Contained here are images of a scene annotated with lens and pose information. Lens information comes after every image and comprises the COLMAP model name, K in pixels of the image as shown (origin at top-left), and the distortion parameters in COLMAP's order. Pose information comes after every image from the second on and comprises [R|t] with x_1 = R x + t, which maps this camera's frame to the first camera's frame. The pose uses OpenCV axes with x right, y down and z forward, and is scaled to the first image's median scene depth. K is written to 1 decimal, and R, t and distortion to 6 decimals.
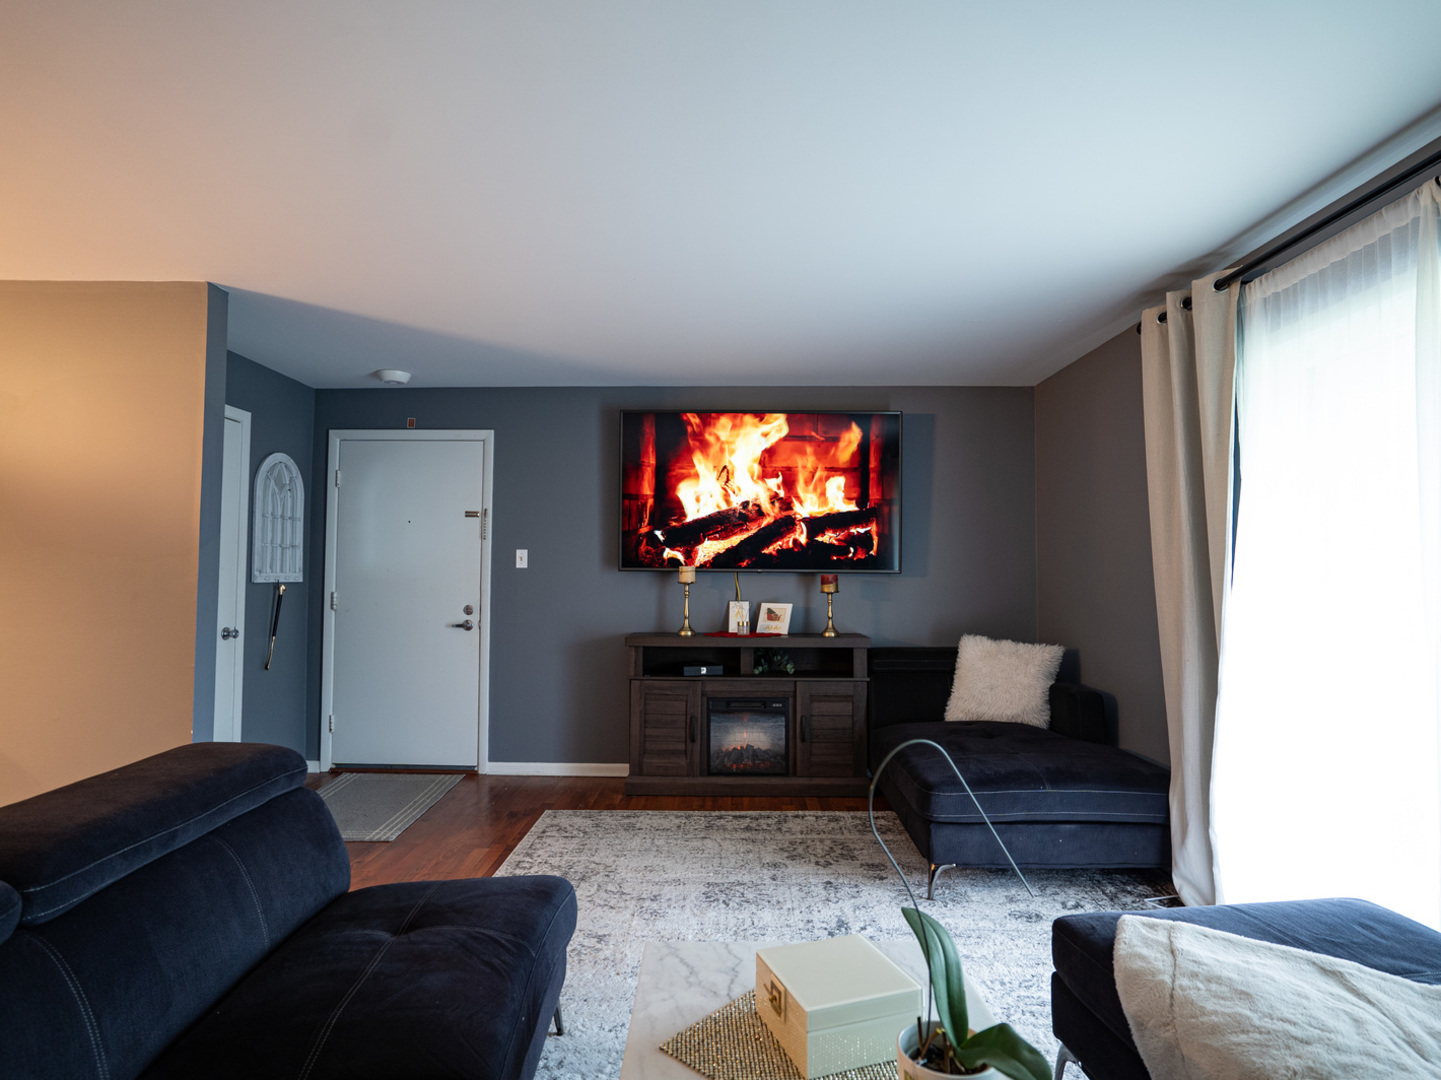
lens RADIAL K [[809.2, 0, 717.9], [0, 809.2, 547.1], [0, 0, 1]] dist [-0.003518, 0.000356]
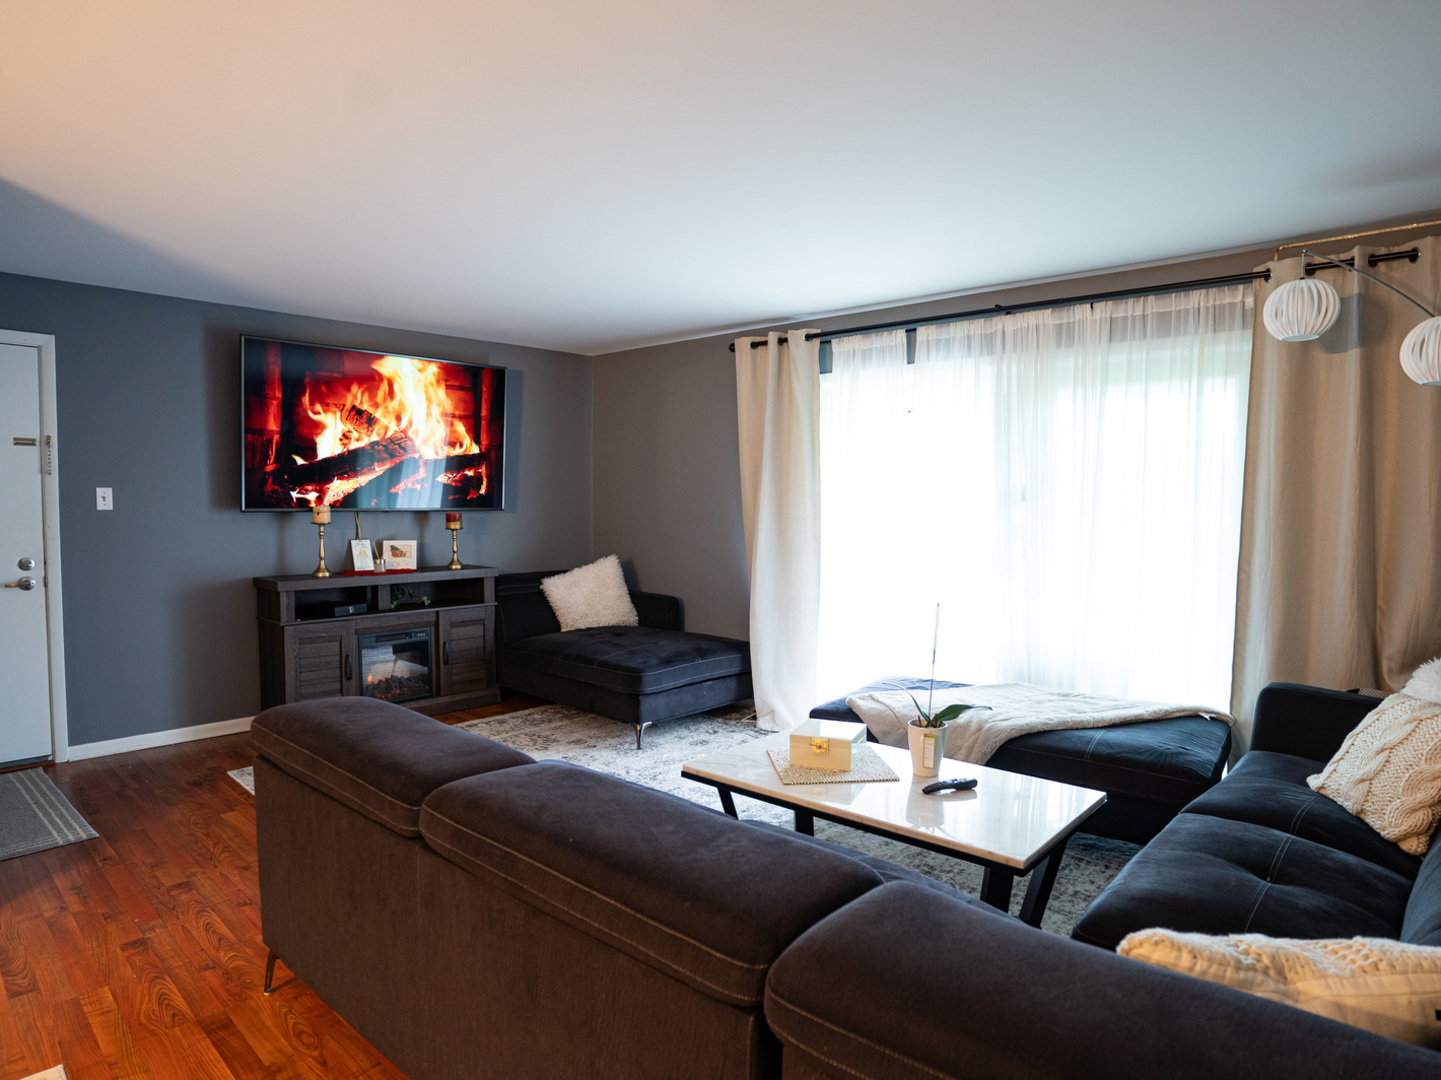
lens RADIAL K [[853.2, 0, 720.5], [0, 853.2, 540.0], [0, 0, 1]] dist [-0.000358, 0.001130]
pose [[0.690107, -0.038413, 0.722687, -0.451327], [-0.027115, 0.996517, 0.078861, -0.030210], [-0.723199, -0.074018, 0.686662, -0.059072]]
